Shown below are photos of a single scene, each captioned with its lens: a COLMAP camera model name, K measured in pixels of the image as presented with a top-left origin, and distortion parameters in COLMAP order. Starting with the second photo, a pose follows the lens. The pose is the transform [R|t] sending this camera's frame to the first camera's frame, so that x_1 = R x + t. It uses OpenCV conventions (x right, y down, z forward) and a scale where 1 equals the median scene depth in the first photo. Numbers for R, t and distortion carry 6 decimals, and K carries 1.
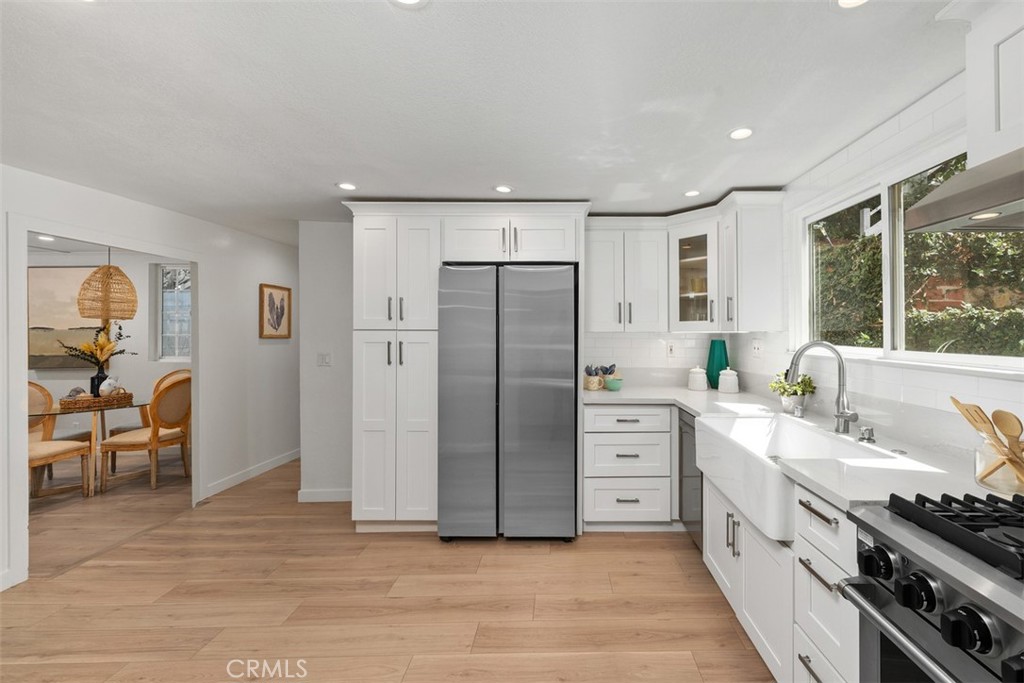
lens RADIAL K [[406.4, 0, 530.3], [0, 406.4, 332.8], [0, 0, 1]] dist [-0.000034, -0.000395]
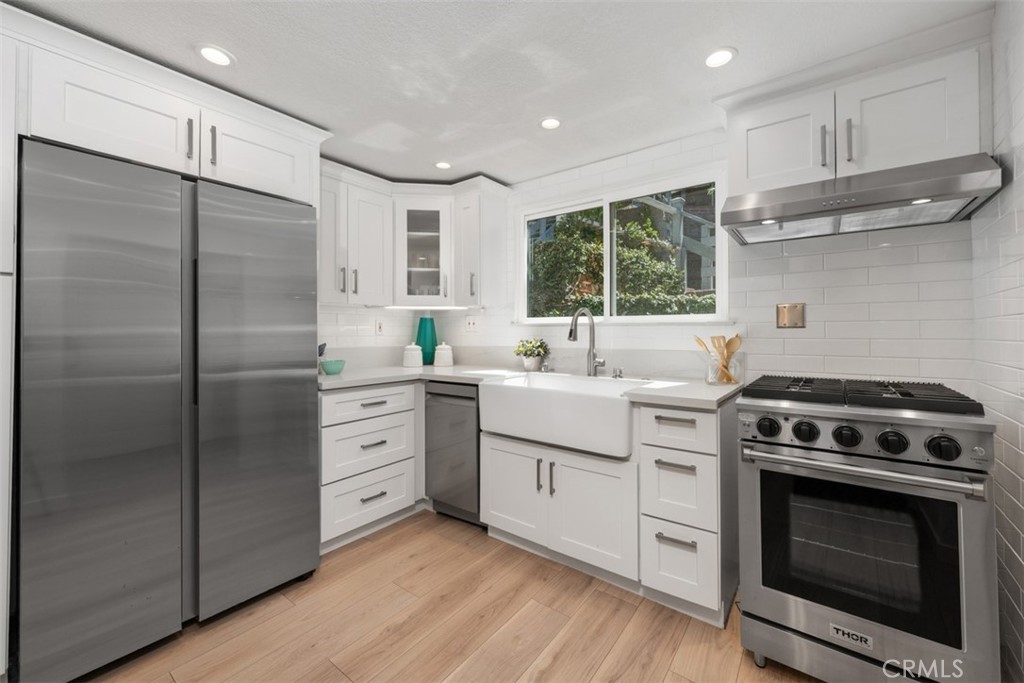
lens RADIAL K [[406.4, 0, 508.1], [0, 406.4, 328.8], [0, 0, 1]] dist [-0.000034, -0.000395]
pose [[0.584717, 0.013596, 0.811123, -0.301588], [-0.009038, 0.999907, -0.010245, 0.064247], [-0.811187, -0.001341, 0.584786, 0.272374]]
